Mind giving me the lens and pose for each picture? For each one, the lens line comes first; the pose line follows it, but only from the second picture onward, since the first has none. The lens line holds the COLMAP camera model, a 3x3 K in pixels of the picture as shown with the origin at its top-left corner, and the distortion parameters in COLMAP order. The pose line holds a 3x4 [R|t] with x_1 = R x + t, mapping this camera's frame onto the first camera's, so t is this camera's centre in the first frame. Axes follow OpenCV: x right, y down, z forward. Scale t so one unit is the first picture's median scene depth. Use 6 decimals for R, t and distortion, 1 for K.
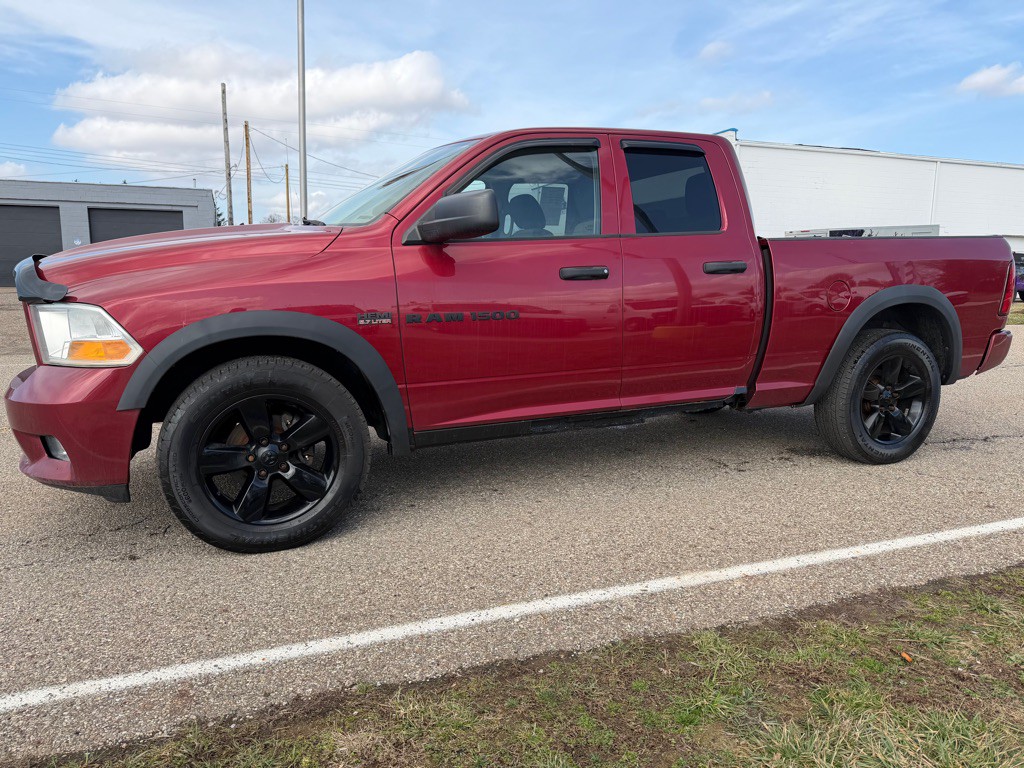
lens RADIAL K [[745.1, 0, 517.4], [0, 745.1, 389.8], [0, 0, 1]] dist [0.027134, -0.005011]
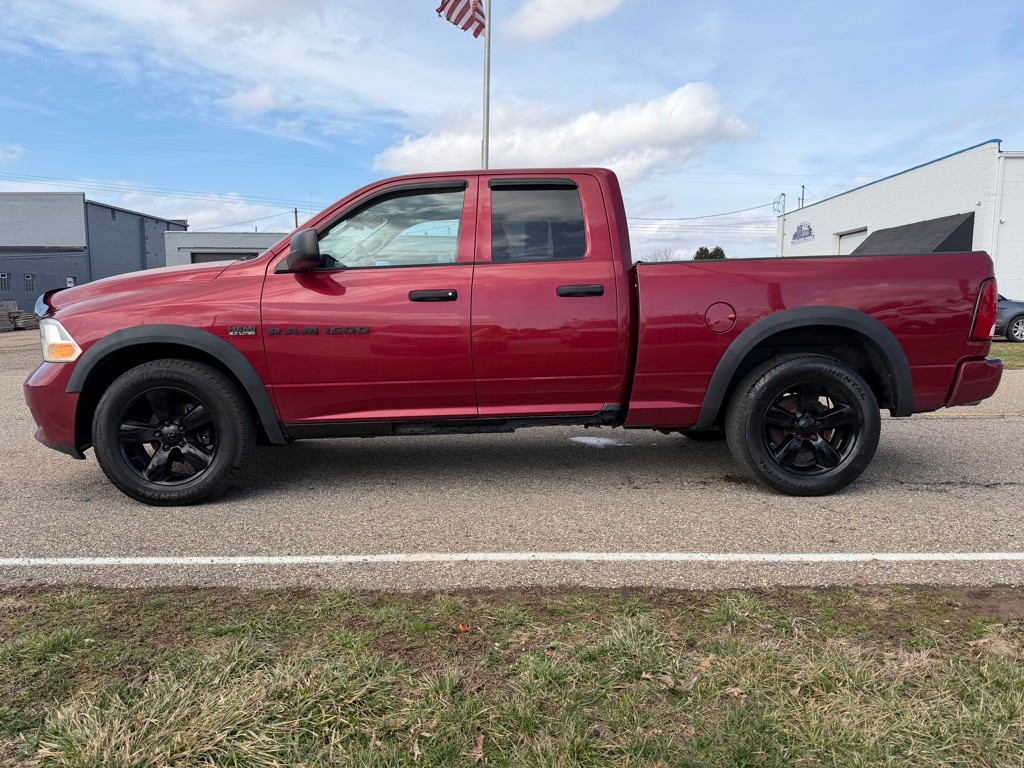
lens RADIAL K [[760.4, 0, 512.0], [0, 760.4, 384.0], [0, 0, 1]] dist [-0.002622, 0.004568]
pose [[0.932594, 0.031428, -0.359557, 0.655293], [-0.051411, 0.997611, -0.046148, 0.028713], [0.357247, 0.061522, 0.931981, -0.040996]]
